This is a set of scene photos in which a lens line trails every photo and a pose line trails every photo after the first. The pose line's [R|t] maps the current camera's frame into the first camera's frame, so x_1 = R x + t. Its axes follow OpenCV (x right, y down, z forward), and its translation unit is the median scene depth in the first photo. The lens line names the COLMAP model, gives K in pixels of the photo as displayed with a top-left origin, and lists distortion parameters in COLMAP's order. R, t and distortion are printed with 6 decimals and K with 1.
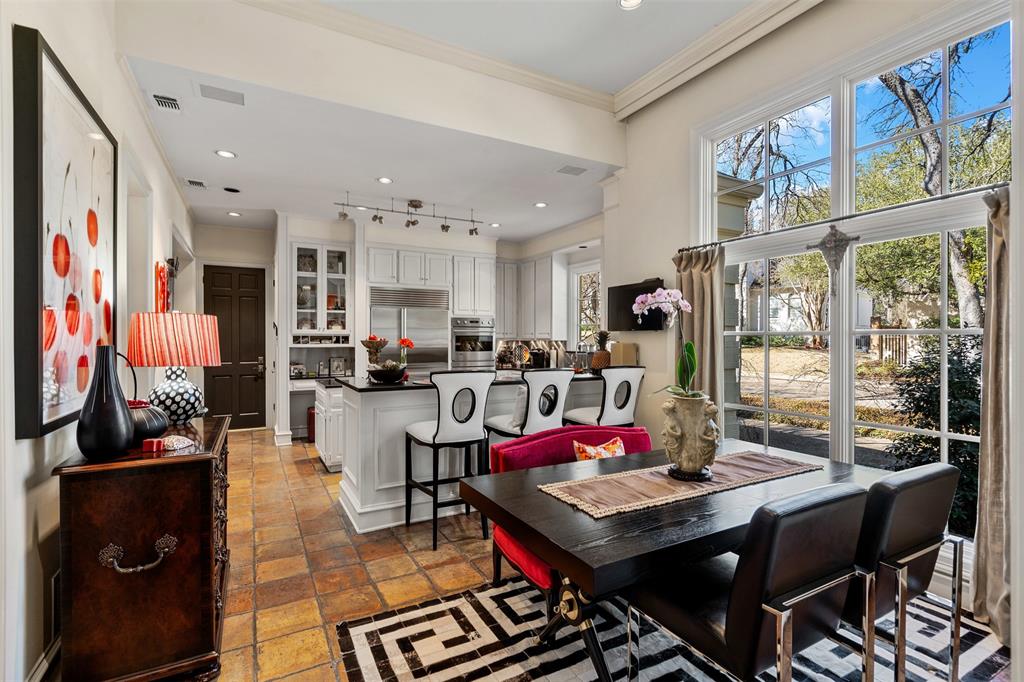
lens RADIAL K [[473.2, 0, 500.4], [0, 473.2, 326.6], [0, 0, 1]] dist [-0.001831, -0.000363]
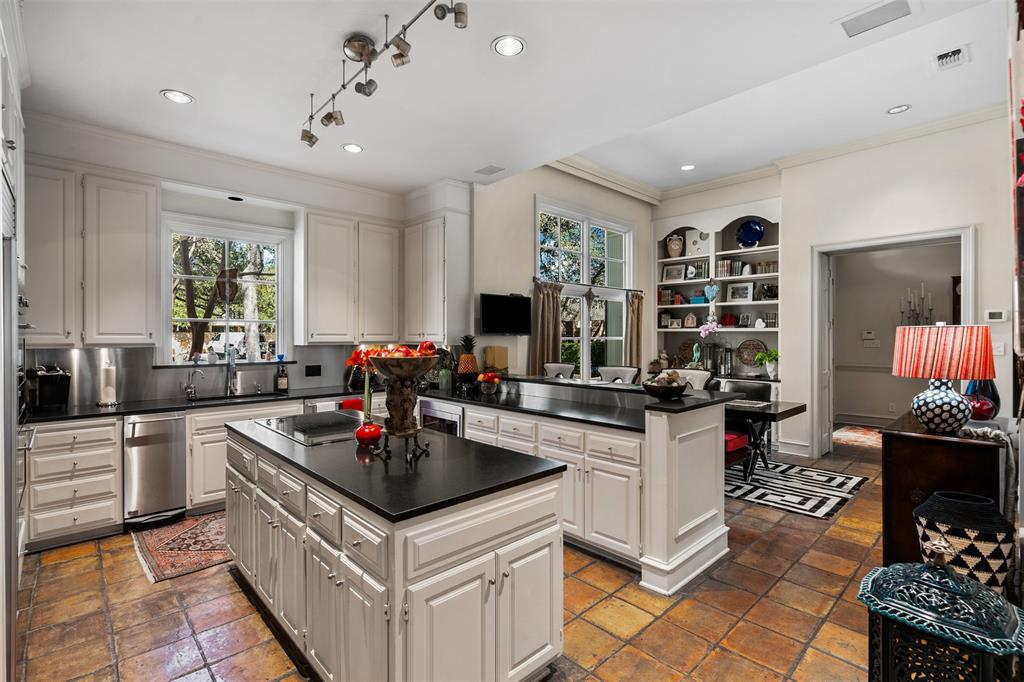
lens RADIAL K [[467.9, 0, 512.0], [0, 467.9, 341.0], [0, 0, 1]] dist [-0.000707, -0.000099]
pose [[-0.259697, -0.013942, 0.965589, -0.483960], [-0.022233, 0.999717, 0.008455, 0.005812], [-0.965434, -0.019272, -0.259934, 0.741393]]
